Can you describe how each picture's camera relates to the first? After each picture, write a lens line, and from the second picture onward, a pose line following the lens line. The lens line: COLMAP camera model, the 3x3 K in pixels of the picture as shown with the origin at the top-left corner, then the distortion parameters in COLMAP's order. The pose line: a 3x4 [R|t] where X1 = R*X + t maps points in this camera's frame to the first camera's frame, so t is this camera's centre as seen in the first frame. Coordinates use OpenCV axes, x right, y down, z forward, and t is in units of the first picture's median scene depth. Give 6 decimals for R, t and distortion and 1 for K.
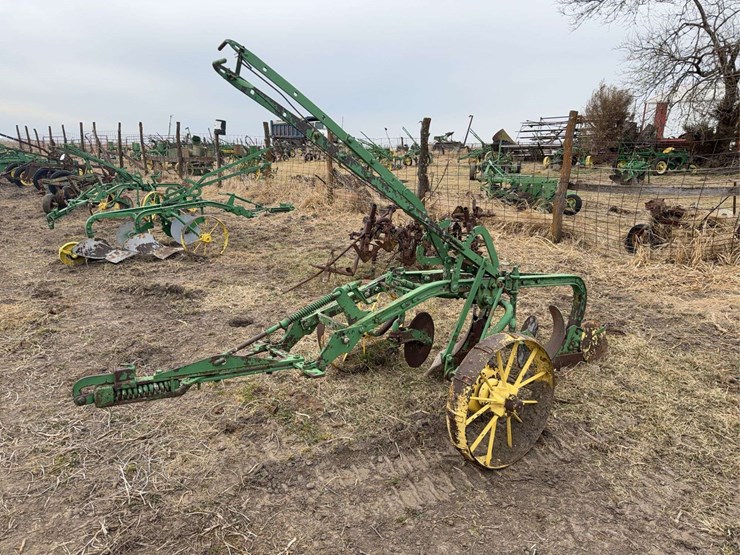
lens RADIAL K [[499.1, 0, 371.5], [0, 499.1, 288.0], [0, 0, 1]] dist [0.037156, -0.053284]
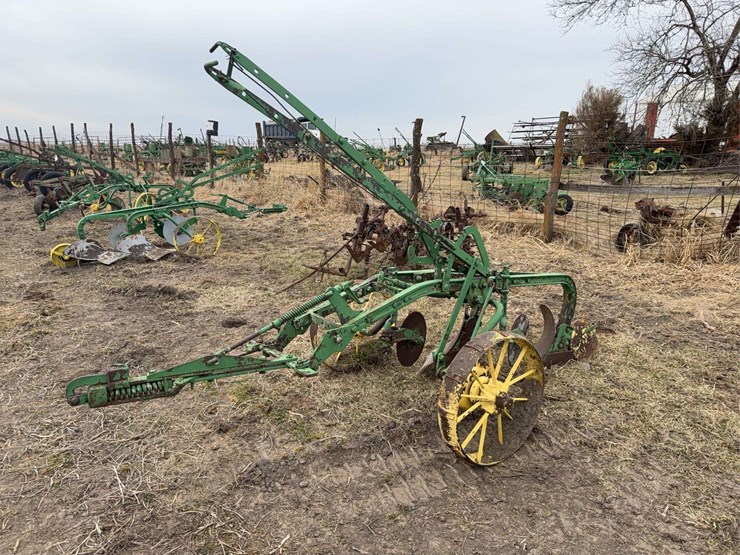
lens RADIAL K [[499.1, 0, 371.5], [0, 499.1, 288.0], [0, 0, 1]] dist [0.037156, -0.053284]
pose [[0.999908, -0.004981, 0.012598, 0.002519], [0.004993, 0.999987, -0.000959, 0.001222], [-0.012593, 0.001022, 0.999920, -0.007098]]
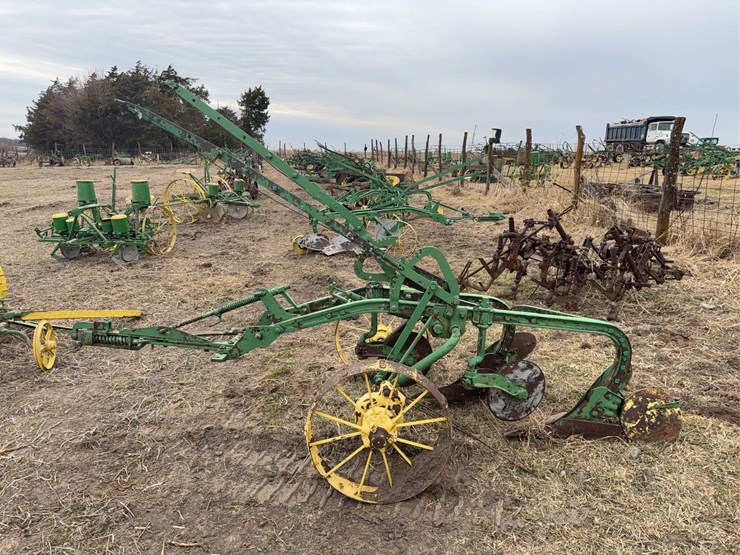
lens RADIAL K [[505.7, 0, 375.4], [0, 505.7, 282.5], [0, 0, 1]] dist [0.037189, -0.048883]
pose [[0.813028, 0.128825, -0.567794, 0.523478], [-0.142678, 0.989563, 0.020216, -0.048825], [0.564472, 0.064575, 0.822923, 0.136308]]
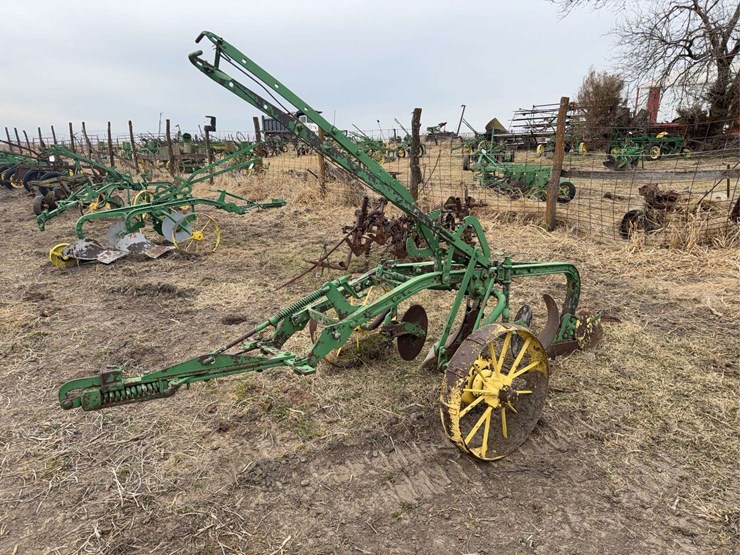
lens RADIAL K [[499.2, 0, 370.0], [0, 499.2, 288.6], [0, 0, 1]] dist [0.038798, -0.055742]
pose [[0.999608, -0.027847, 0.002846, 0.009577], [0.027803, 0.999508, 0.014522, -0.000195], [-0.003249, -0.014438, 0.999890, 0.008447]]
